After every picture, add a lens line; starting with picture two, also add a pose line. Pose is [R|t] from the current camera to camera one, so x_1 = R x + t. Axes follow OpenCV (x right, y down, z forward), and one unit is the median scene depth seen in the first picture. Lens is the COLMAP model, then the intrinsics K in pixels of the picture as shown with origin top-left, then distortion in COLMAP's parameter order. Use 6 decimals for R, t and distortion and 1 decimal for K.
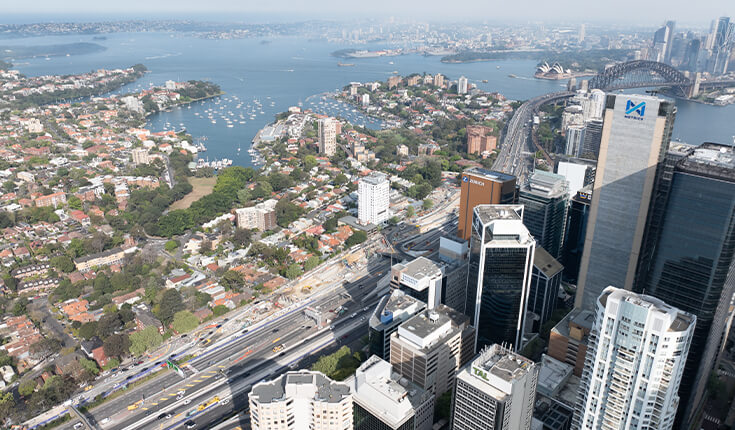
lens RADIAL K [[522.2, 0, 369.4], [0, 522.2, 208.1], [0, 0, 1]] dist [-0.042046, -0.001082]
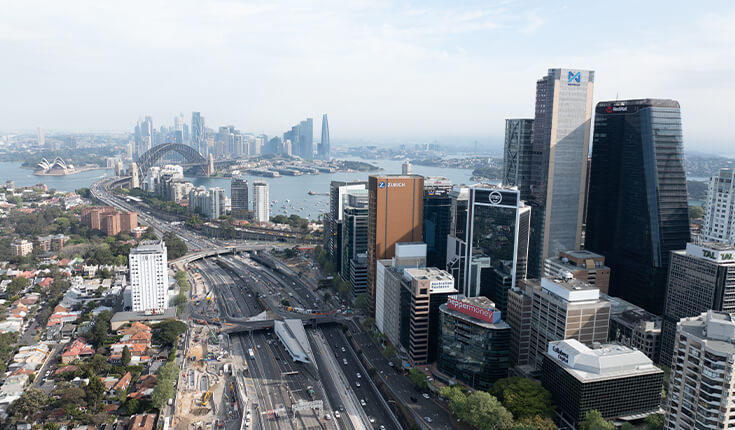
lens RADIAL K [[522.2, 0, 370.7], [0, 522.2, 211.5], [0, 0, 1]] dist [-0.042046, -0.001082]
pose [[0.521318, -0.128845, 0.843580, -0.820063], [0.296386, 0.954336, -0.037401, 0.024417], [-0.800239, 0.269523, 0.535700, 0.732063]]
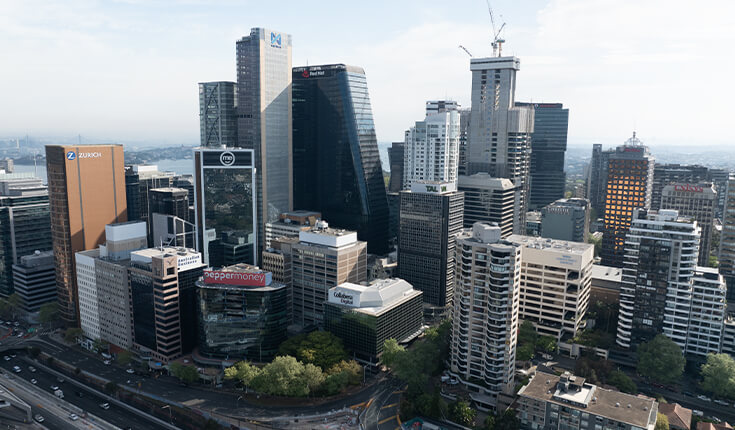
lens RADIAL K [[522.2, 0, 378.2], [0, 522.2, 208.9], [0, 0, 1]] dist [-0.042046, -0.001082]
pose [[-0.187691, -0.152959, 0.970245, -0.799698], [0.344883, 0.914643, 0.210910, 0.011078], [-0.919689, 0.374207, -0.118918, 0.984436]]
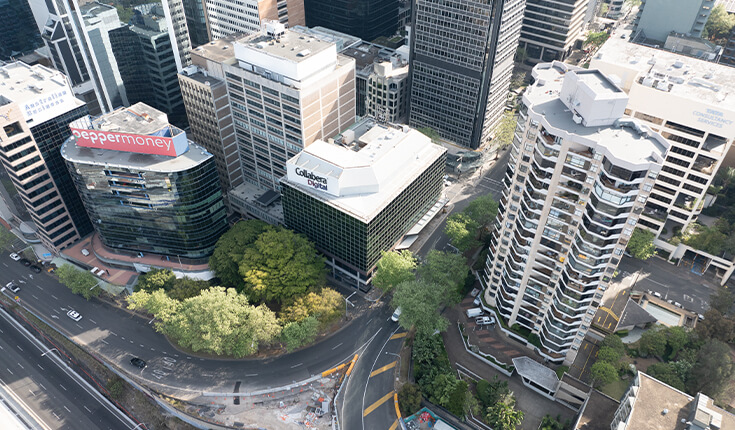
lens RADIAL K [[522.2, 0, 373.5], [0, 522.2, 216.5], [0, 0, 1]] dist [-0.042046, -0.001082]
pose [[-0.153607, -0.648642, 0.745432, -0.399093], [0.347664, 0.670673, 0.655231, 0.022659], [-0.924951, 0.359808, 0.122489, 0.889913]]
